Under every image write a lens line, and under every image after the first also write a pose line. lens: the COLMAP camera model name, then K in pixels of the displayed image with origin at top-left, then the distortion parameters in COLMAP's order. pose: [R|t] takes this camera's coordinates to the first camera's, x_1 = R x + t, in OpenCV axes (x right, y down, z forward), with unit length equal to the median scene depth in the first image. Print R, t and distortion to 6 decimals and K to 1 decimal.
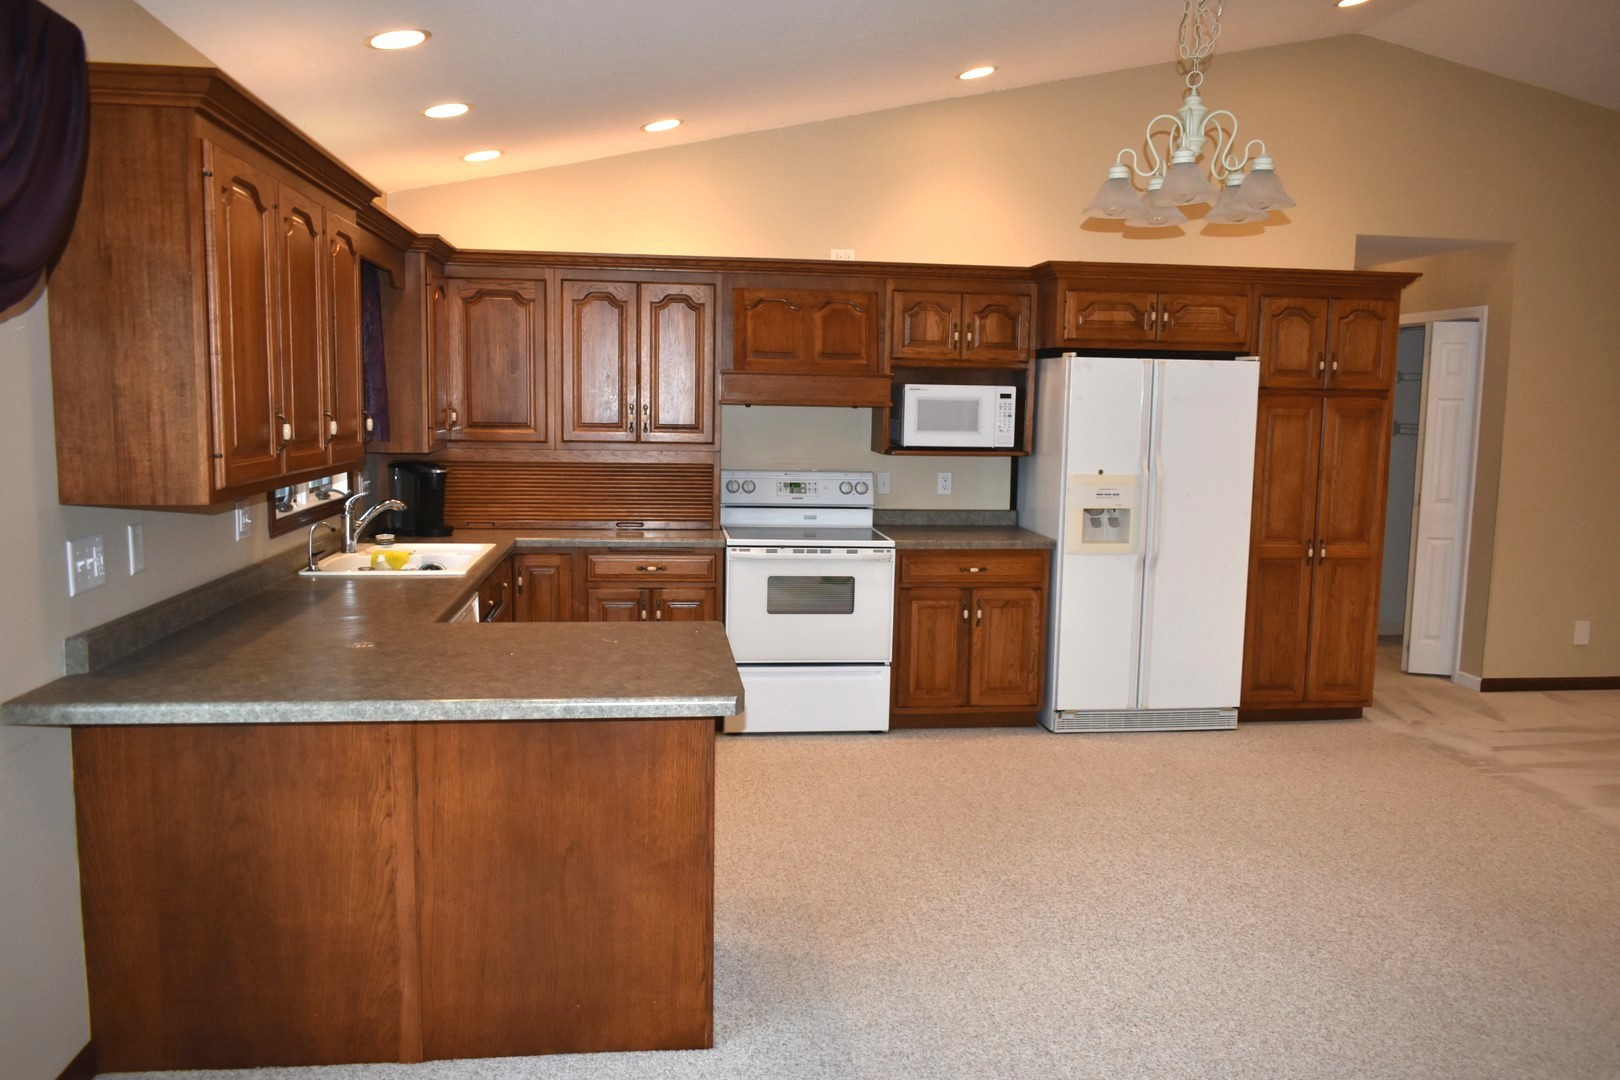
lens RADIAL K [[1232.5, 0, 810.4], [0, 1232.5, 537.0], [0, 0, 1]] dist [0.005556, 0.001818]
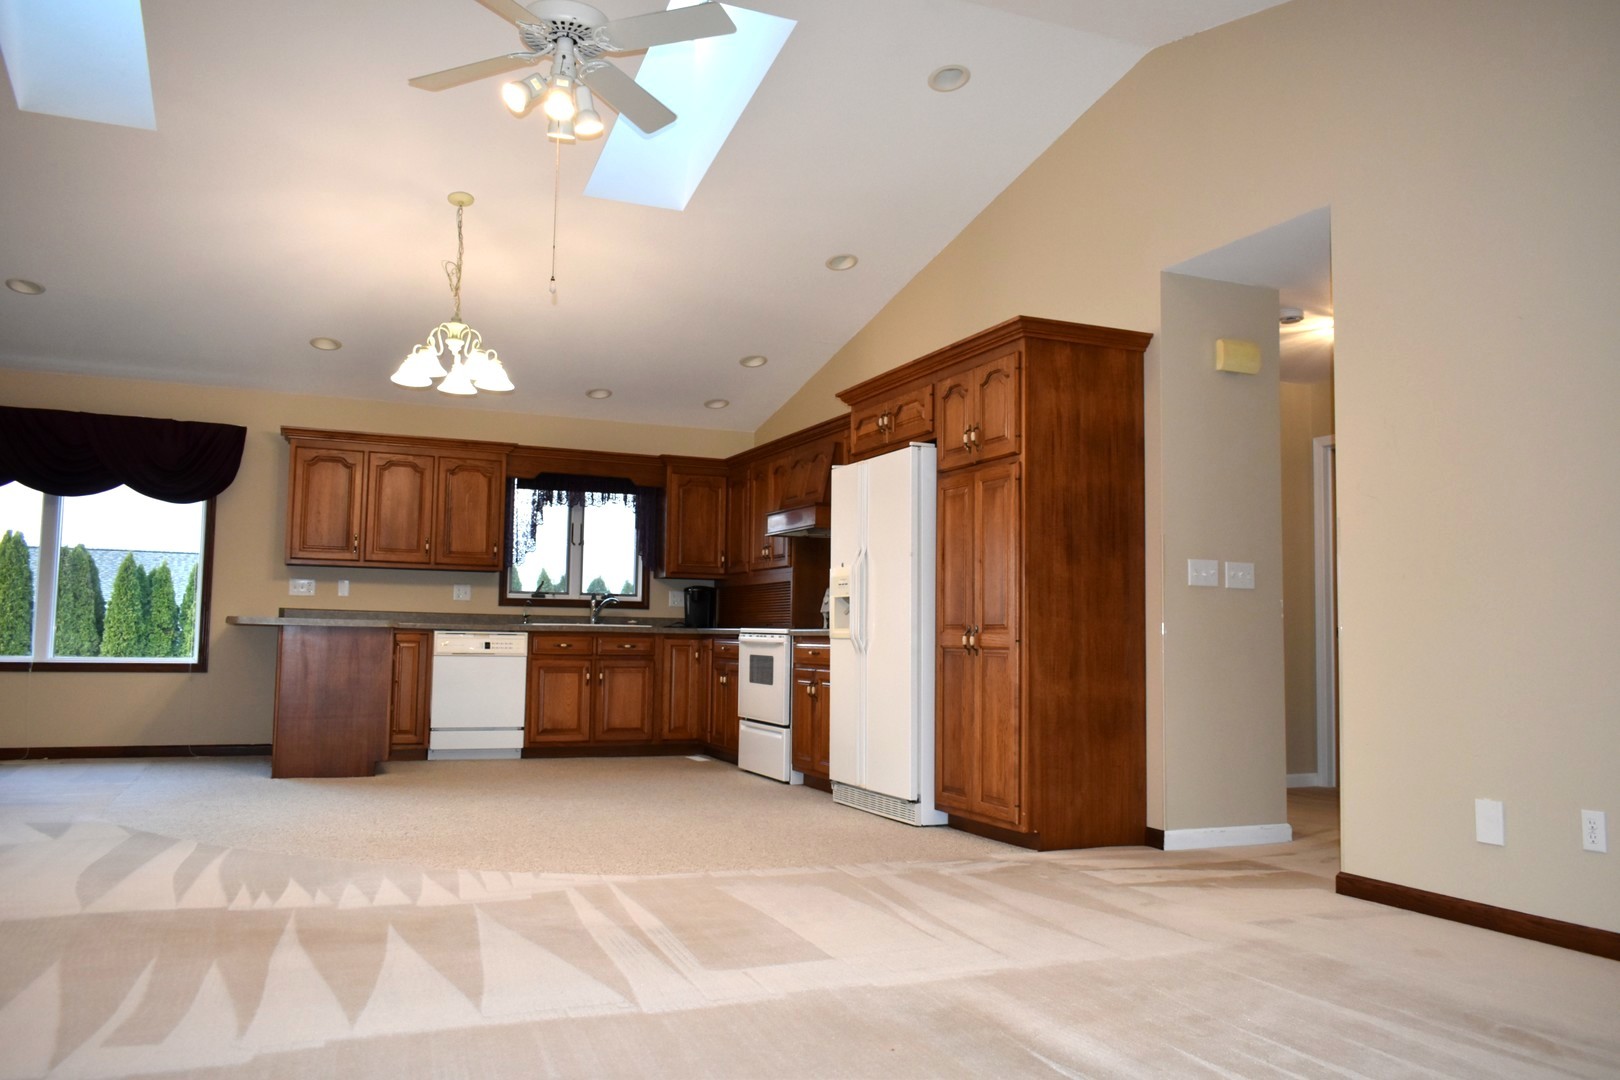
lens RADIAL K [[1235.1, 0, 813.1], [0, 1235.1, 541.1], [0, 0, 1]] dist [-0.029301, 0.014914]
pose [[0.275328, -0.087059, -0.957400, 1.255676], [-0.112274, 0.986164, -0.121962, 0.064225], [0.954772, 0.141070, 0.261744, 0.647631]]
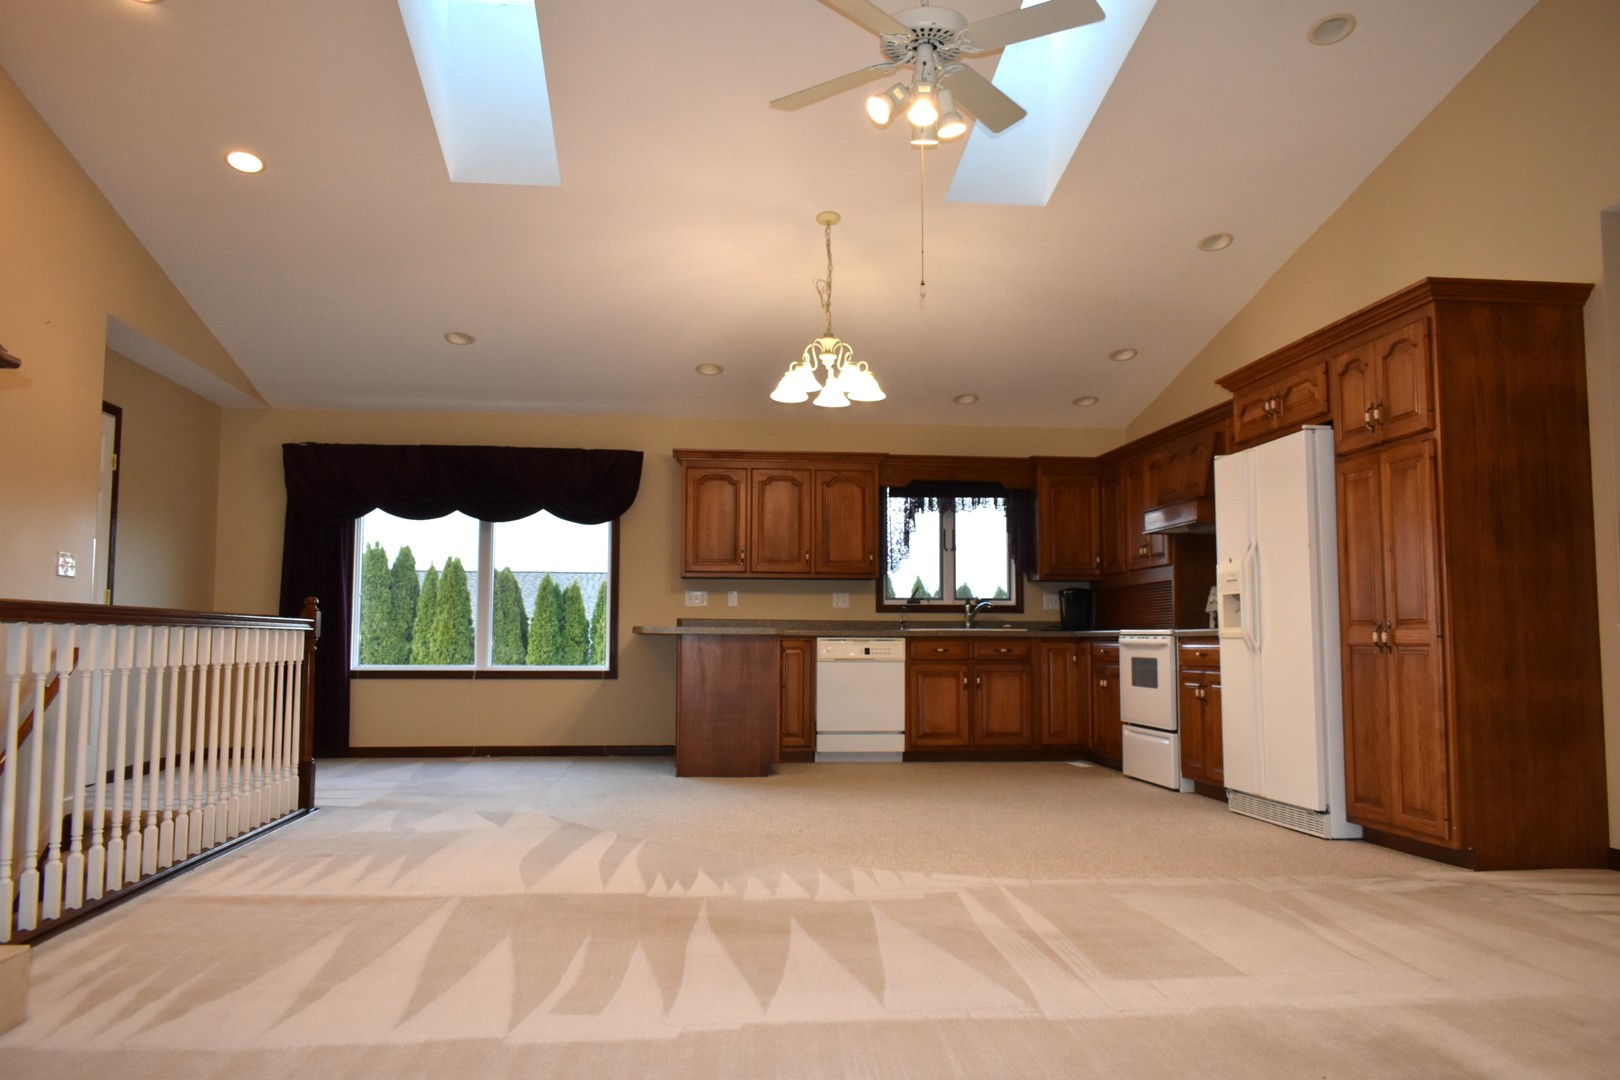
lens RADIAL K [[1235.1, 0, 809.8], [0, 1235.1, 539.7], [0, 0, 1]] dist [-0.029301, 0.014914]
pose [[-0.020761, -0.098182, -0.994952, 1.248620], [-0.108395, 0.989521, -0.095384, 0.068199], [0.993891, 0.105868, -0.031186, 0.642021]]
